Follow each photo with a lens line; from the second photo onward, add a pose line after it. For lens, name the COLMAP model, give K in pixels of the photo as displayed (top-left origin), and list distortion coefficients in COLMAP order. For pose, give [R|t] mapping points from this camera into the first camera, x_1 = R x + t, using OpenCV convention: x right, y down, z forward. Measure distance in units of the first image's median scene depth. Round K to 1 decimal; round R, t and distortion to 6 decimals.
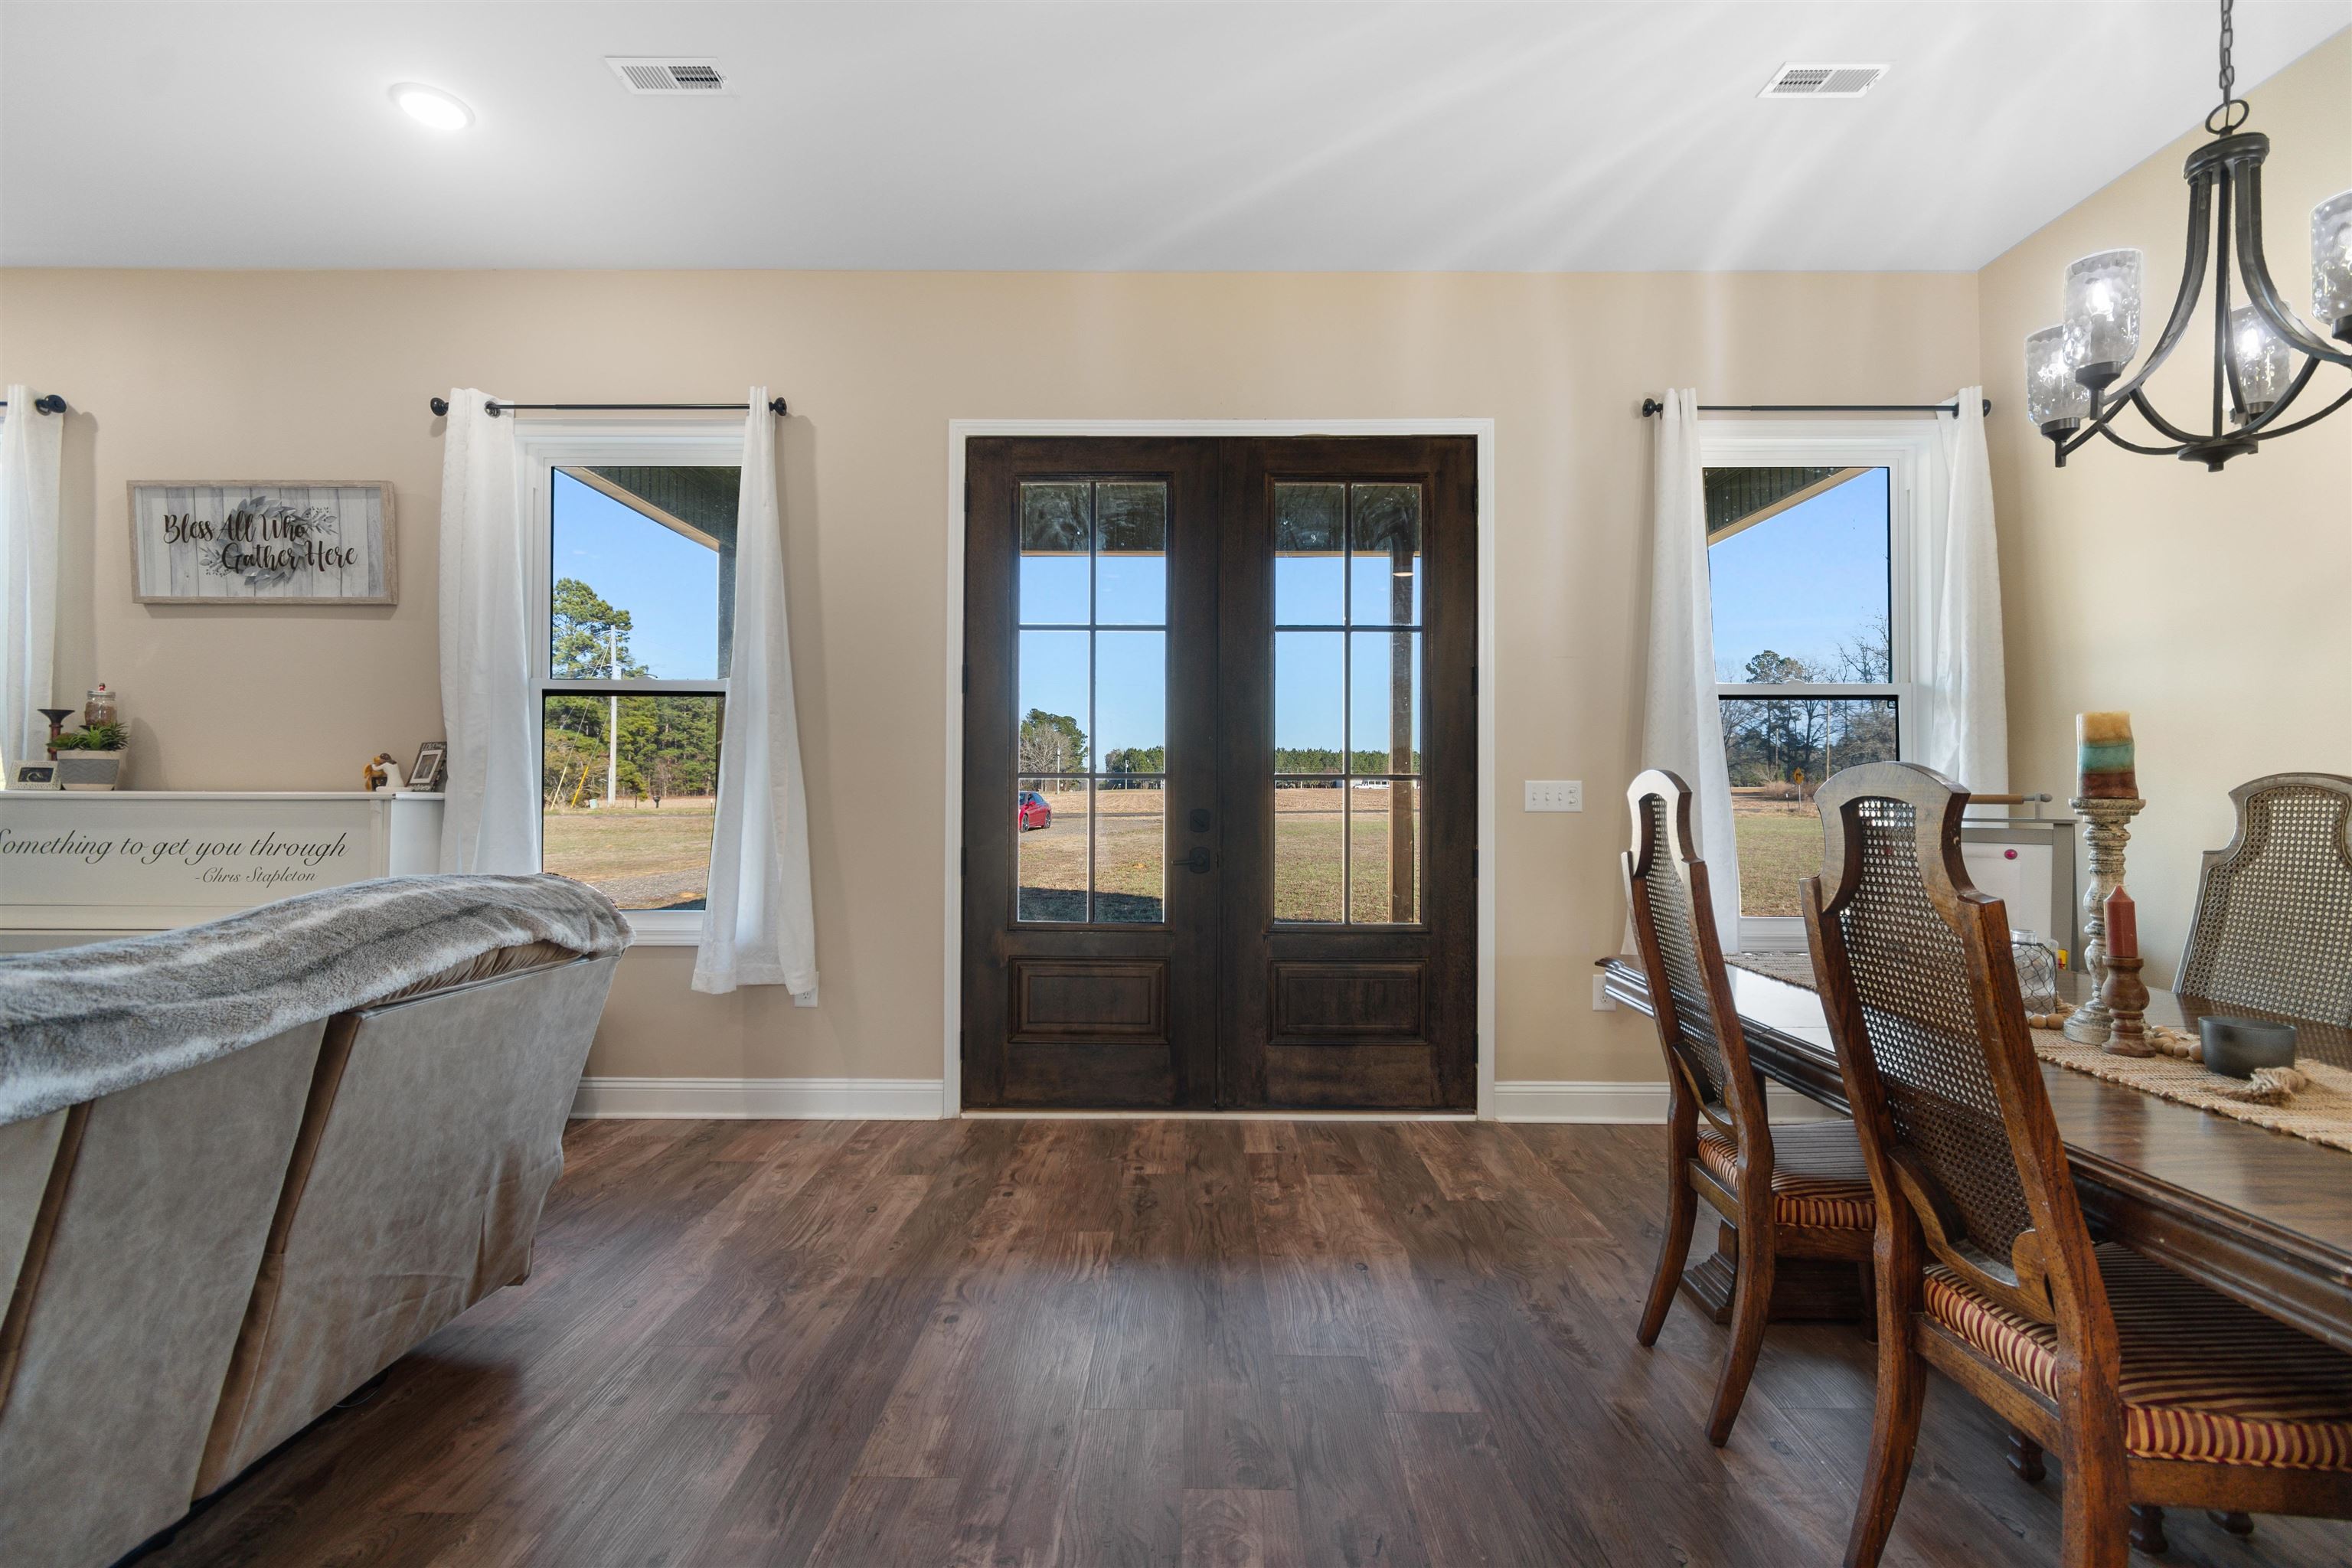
lens RADIAL K [[1034.0, 0, 1165.5], [0, 1034.0, 788.3], [0, 0, 1]] dist [0.004878, -0.000329]
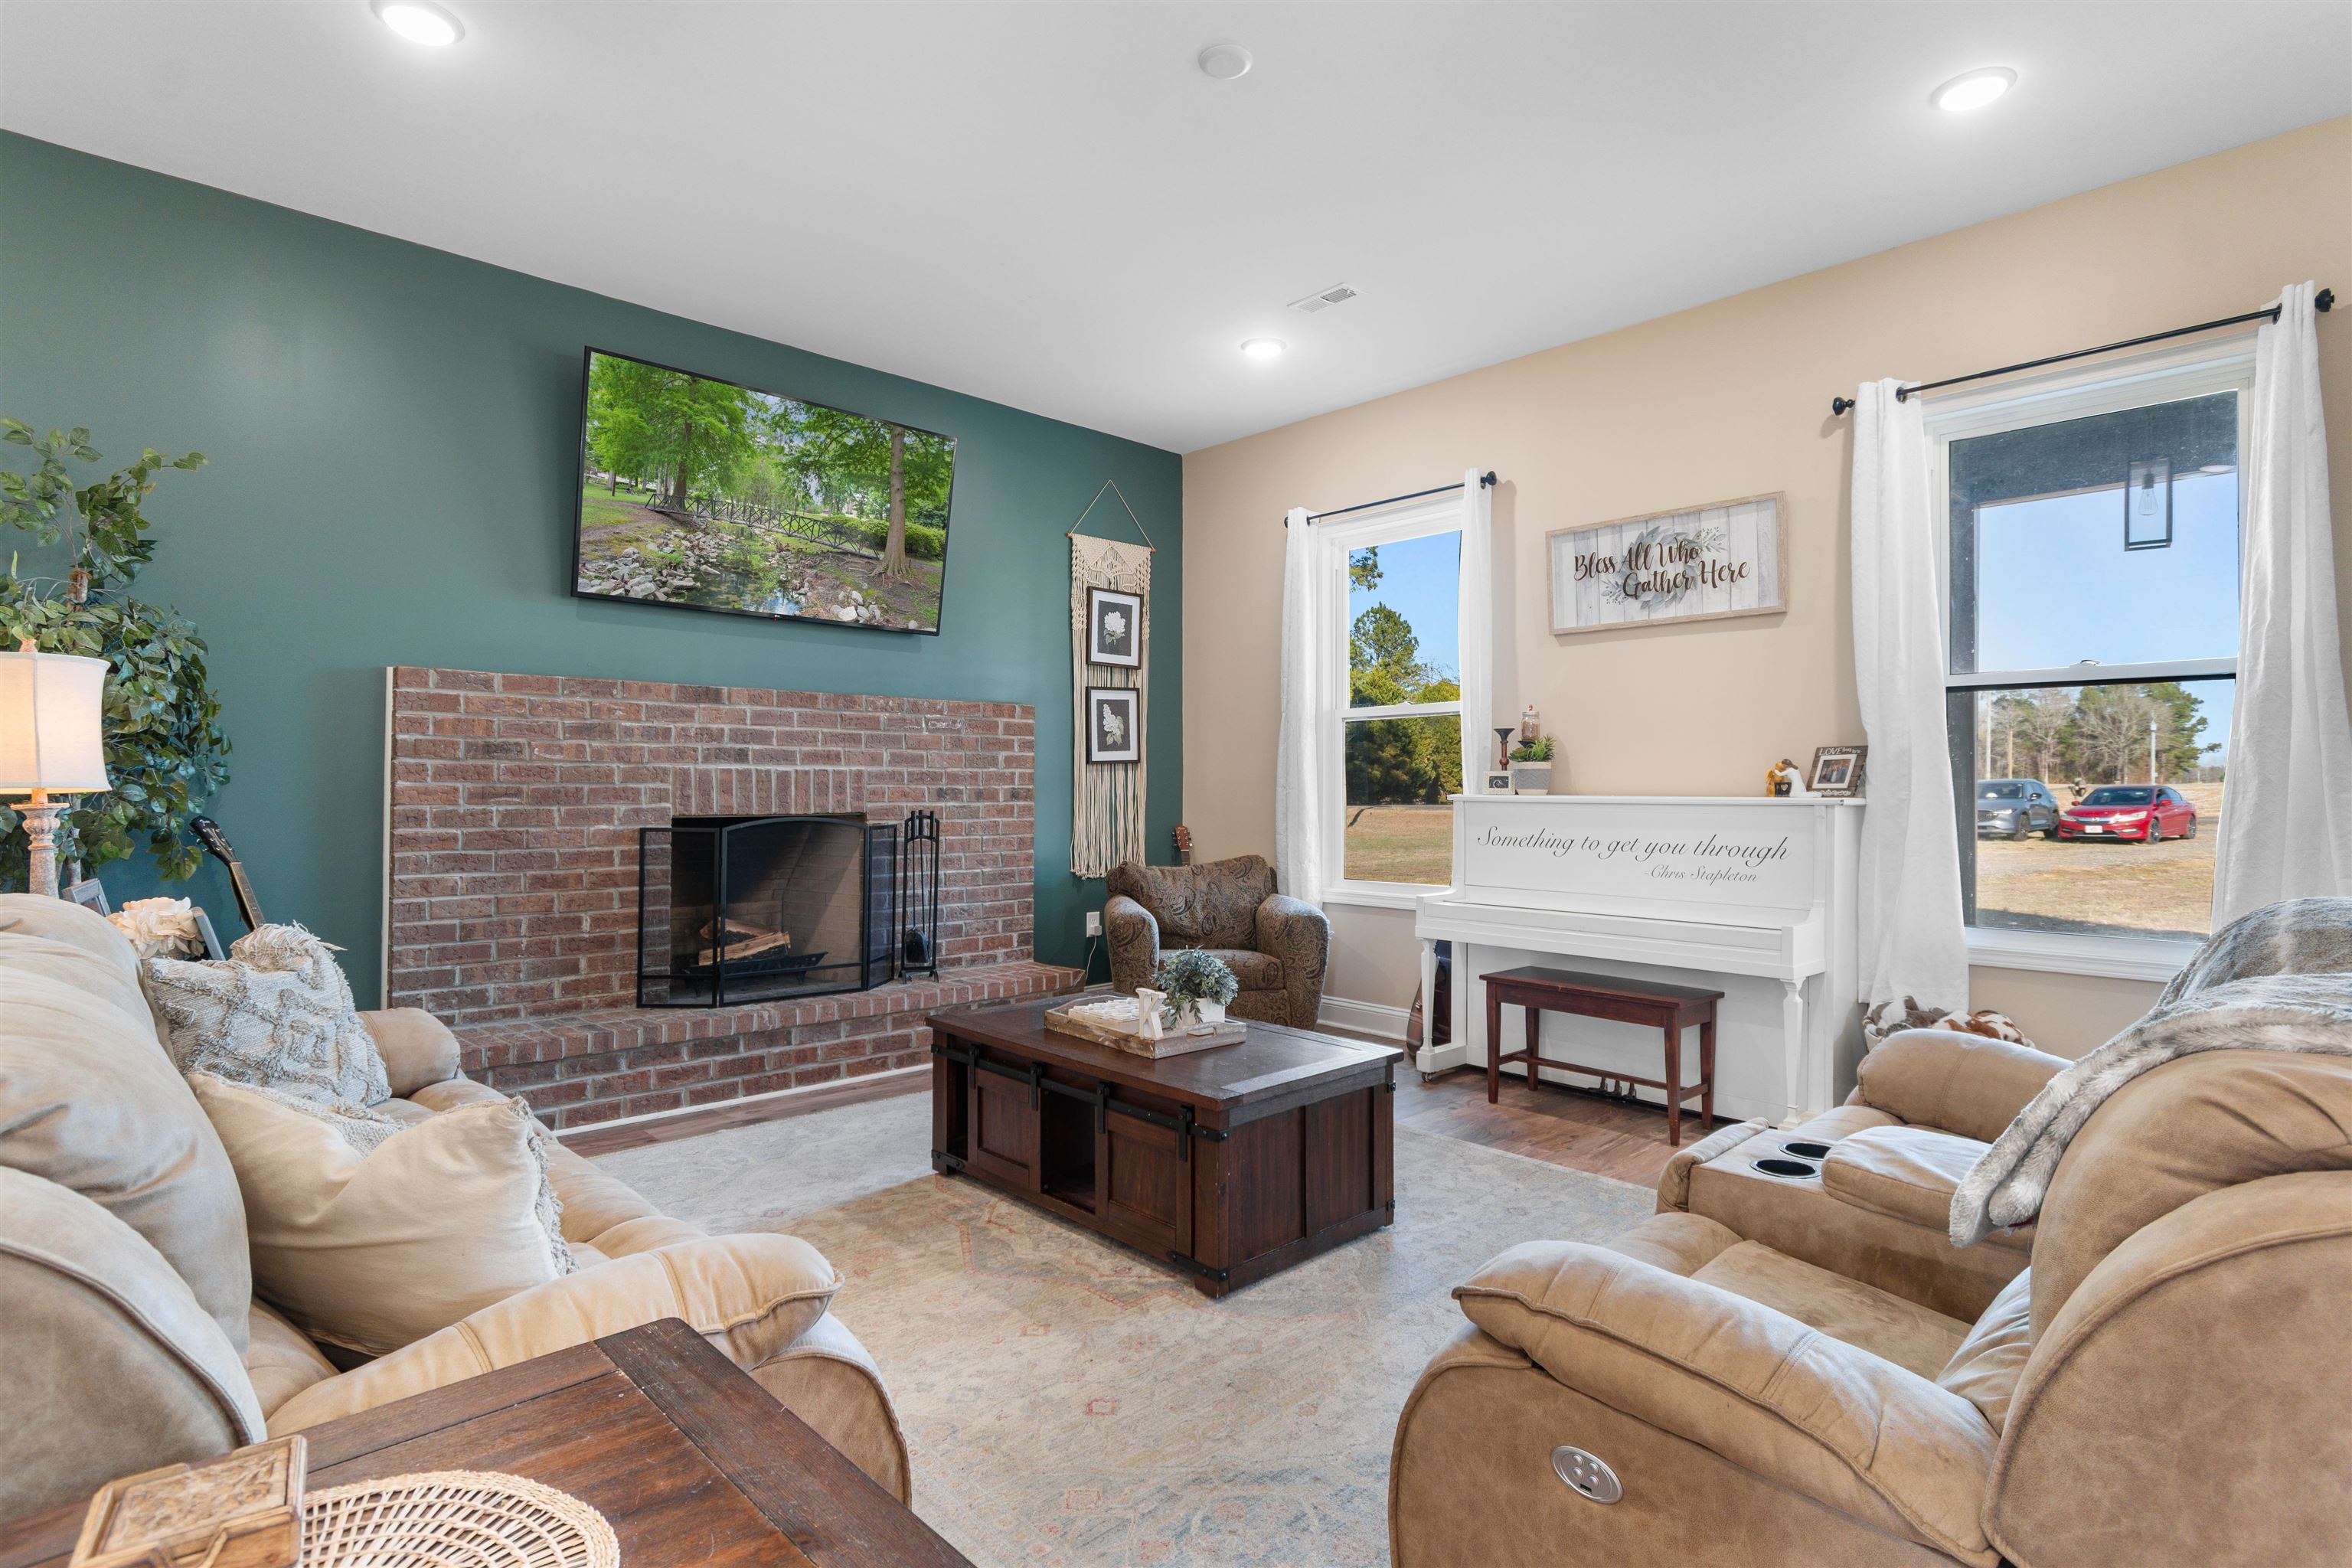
lens RADIAL K [[1168.4, 0, 1172.2], [0, 1168.4, 793.2], [0, 0, 1]] dist [0.013730, -0.002228]
pose [[0.701933, 0.001831, -0.712241, -0.349034], [0.006005, 0.999946, 0.008489, -0.013376], [0.712218, -0.010235, 0.701884, -0.236568]]
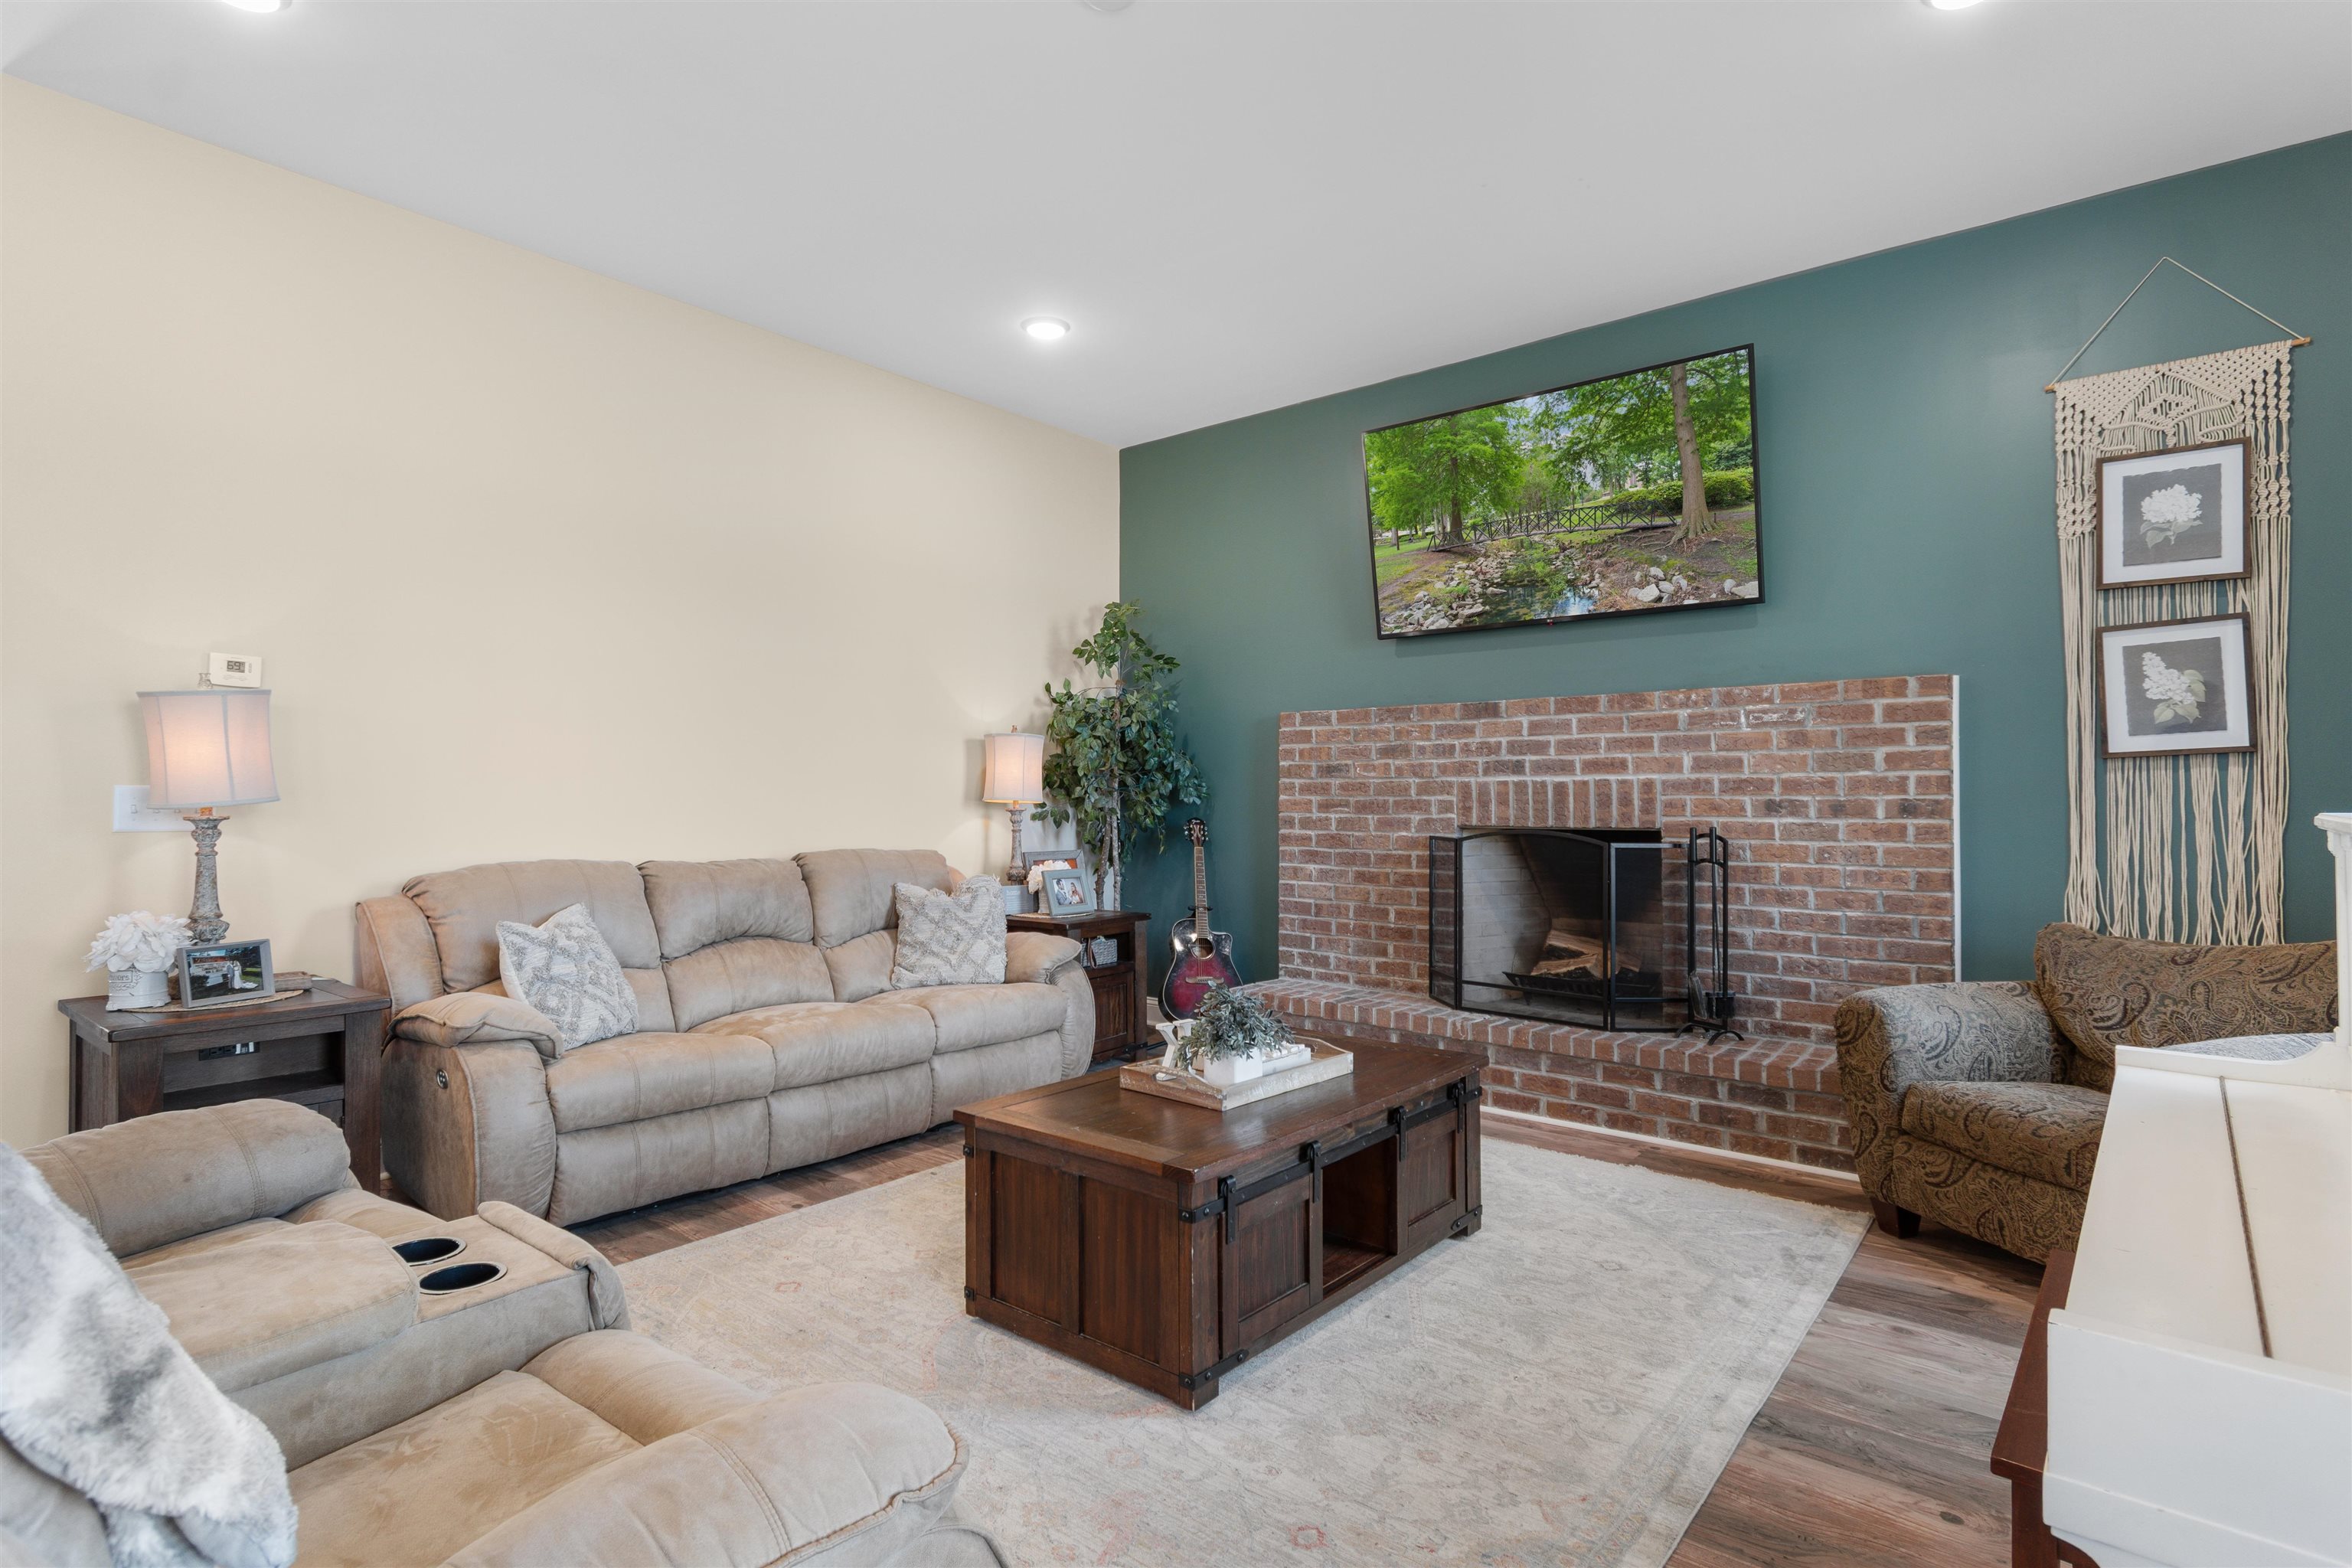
lens RADIAL K [[1217.5, 0, 1220.5], [0, 1217.5, 770.5], [0, 0, 1]] dist [0.002363, -0.001620]
pose [[-0.625647, -0.018091, -0.779896, -0.351144], [0.007199, 0.999555, -0.028962, -0.006895], [0.780073, -0.023734, -0.625238, 0.876754]]
